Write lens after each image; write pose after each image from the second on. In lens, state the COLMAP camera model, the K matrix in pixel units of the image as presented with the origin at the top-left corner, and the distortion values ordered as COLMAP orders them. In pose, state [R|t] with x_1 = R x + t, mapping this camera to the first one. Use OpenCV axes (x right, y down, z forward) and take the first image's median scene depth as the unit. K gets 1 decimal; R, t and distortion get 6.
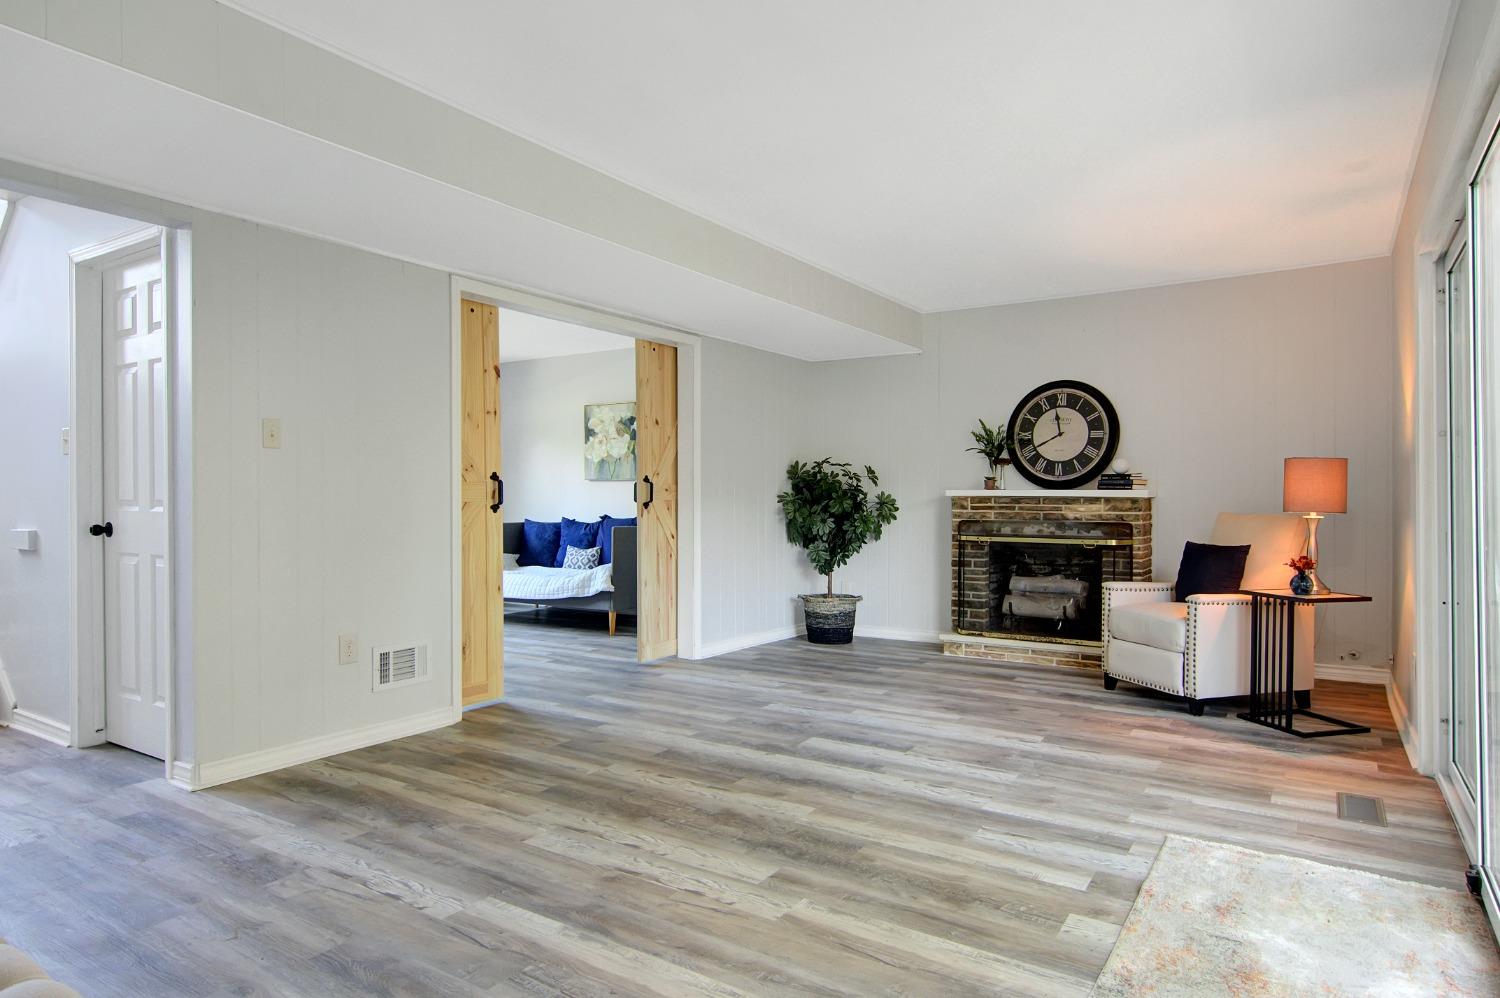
lens RADIAL K [[863.0, 0, 761.7], [0, 863.0, 499.8], [0, 0, 1]] dist [-0.002826, -0.000123]
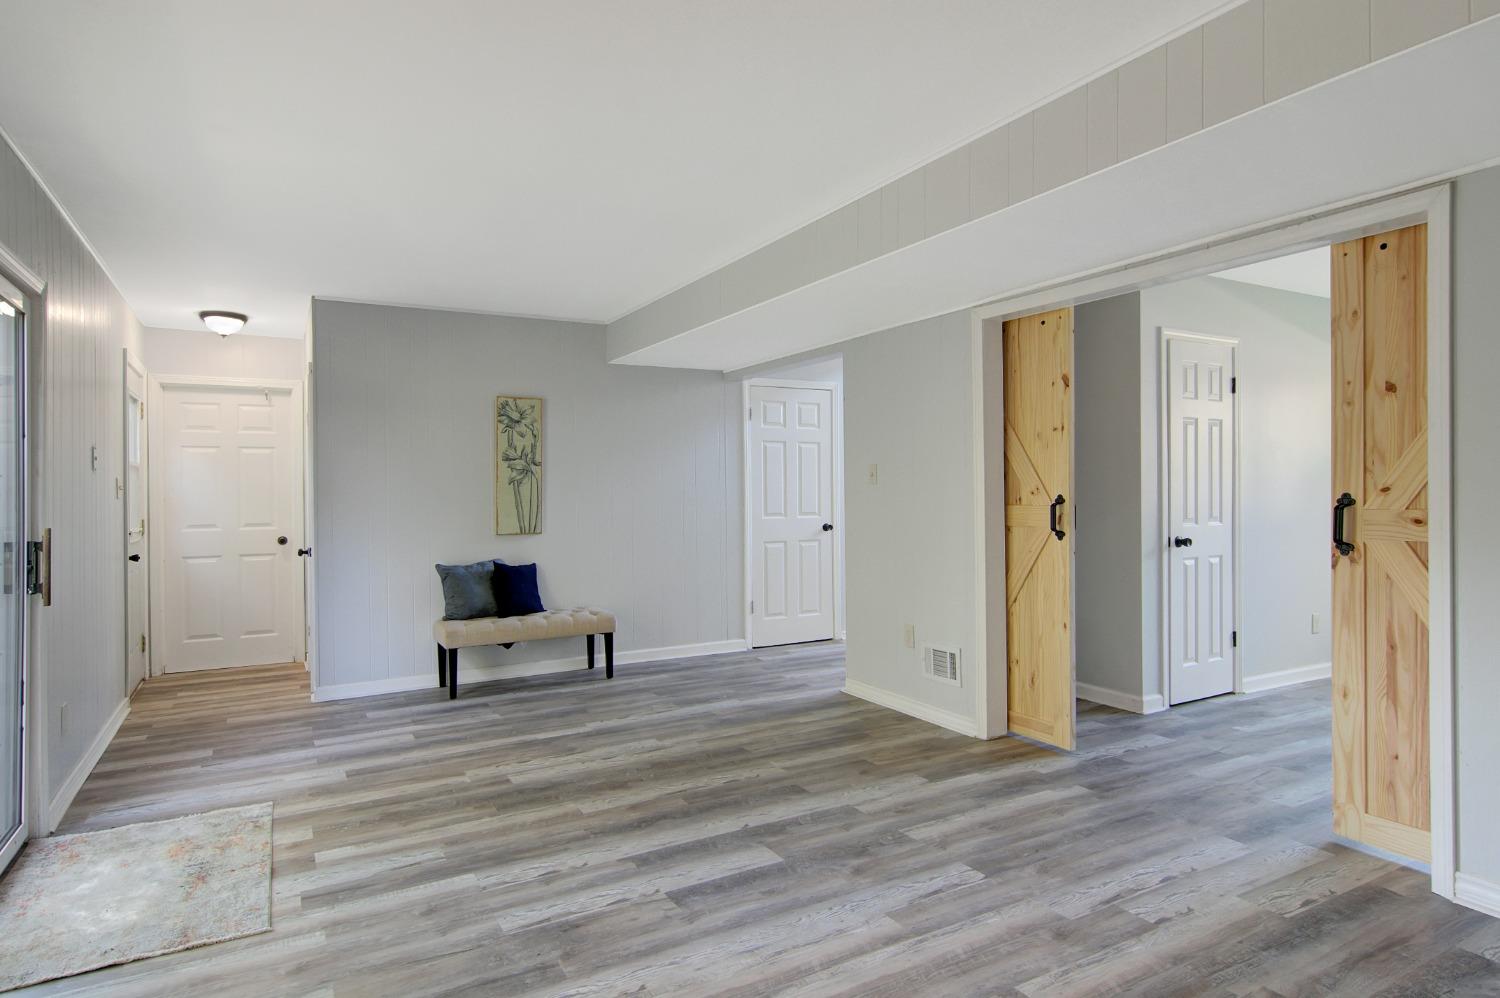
lens RADIAL K [[863.0, 0, 761.8], [0, 863.0, 495.0], [0, 0, 1]] dist [-0.002826, -0.000123]
pose [[-0.456831, 0.012738, -0.889462, 0.921740], [0.007561, 0.999917, 0.010437, -0.063171], [0.889522, -0.001957, -0.456889, 1.670141]]
